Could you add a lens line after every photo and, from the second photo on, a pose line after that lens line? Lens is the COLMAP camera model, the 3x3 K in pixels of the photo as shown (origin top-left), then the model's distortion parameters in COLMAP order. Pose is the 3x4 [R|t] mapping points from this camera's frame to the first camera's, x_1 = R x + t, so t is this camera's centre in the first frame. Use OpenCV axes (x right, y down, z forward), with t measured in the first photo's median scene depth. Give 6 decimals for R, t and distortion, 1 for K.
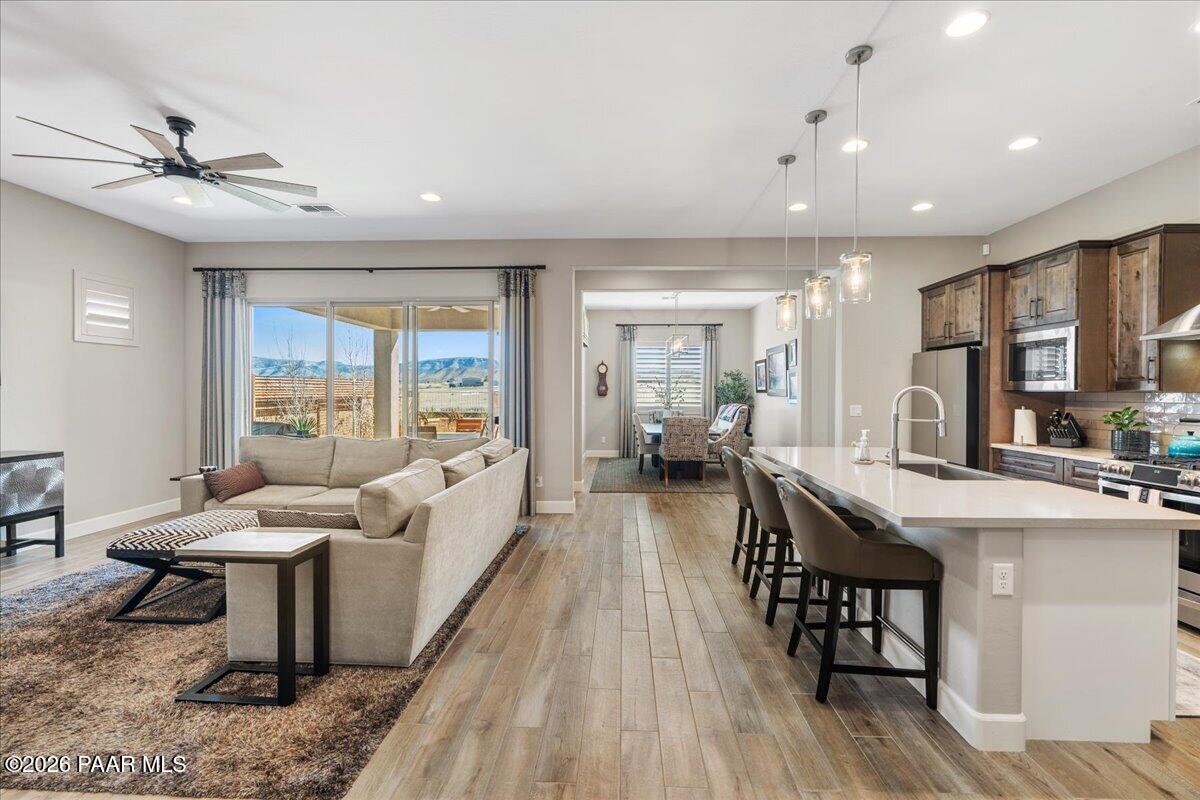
lens RADIAL K [[529.2, 0, 598.9], [0, 529.2, 396.4], [0, 0, 1]] dist [-0.001456, 0.000110]
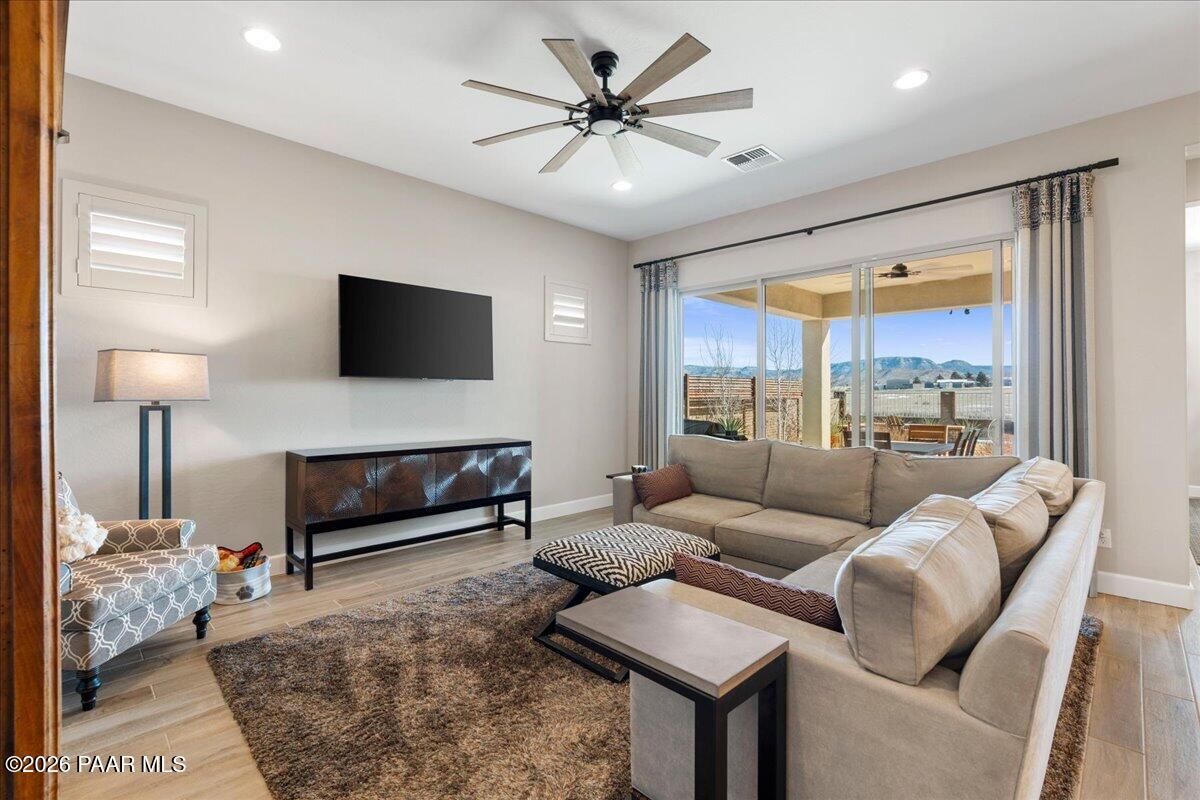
lens RADIAL K [[529.2, 0, 598.9], [0, 529.2, 396.4], [0, 0, 1]] dist [-0.001456, 0.000110]
pose [[0.730818, -0.000710, -0.682572, -0.178107], [-0.003843, 0.999979, -0.005155, 0.018576], [0.682562, 0.006391, 0.730800, 0.305452]]
